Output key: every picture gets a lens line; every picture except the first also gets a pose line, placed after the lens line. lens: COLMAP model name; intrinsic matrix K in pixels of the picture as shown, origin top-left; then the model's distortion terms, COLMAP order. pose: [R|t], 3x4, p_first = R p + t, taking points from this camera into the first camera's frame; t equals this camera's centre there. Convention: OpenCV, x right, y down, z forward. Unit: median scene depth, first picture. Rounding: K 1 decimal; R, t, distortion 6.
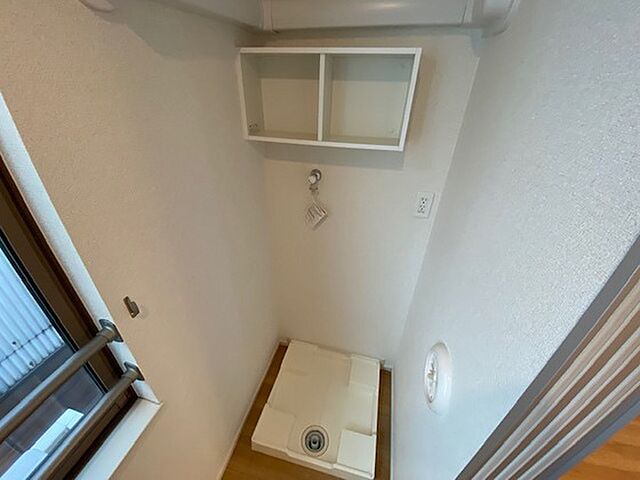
lens RADIAL K [[264.2, 0, 317.7], [0, 264.2, 239.4], [0, 0, 1]] dist [0.009021, -0.014675]
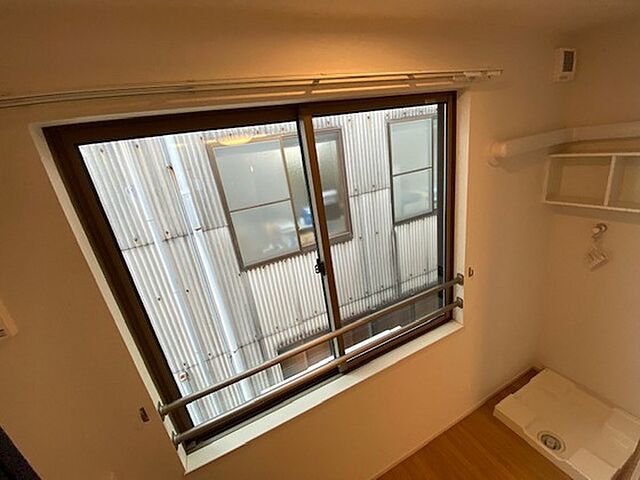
lens RADIAL K [[258.3, 0, 310.5], [0, 258.3, 241.5], [0, 0, 1]] dist [0.020886, -0.020251]
pose [[0.605010, 0.138079, -0.784153, 0.131482], [-0.249806, 0.968040, -0.022278, 0.217591], [0.756016, 0.209365, 0.620167, -0.897835]]
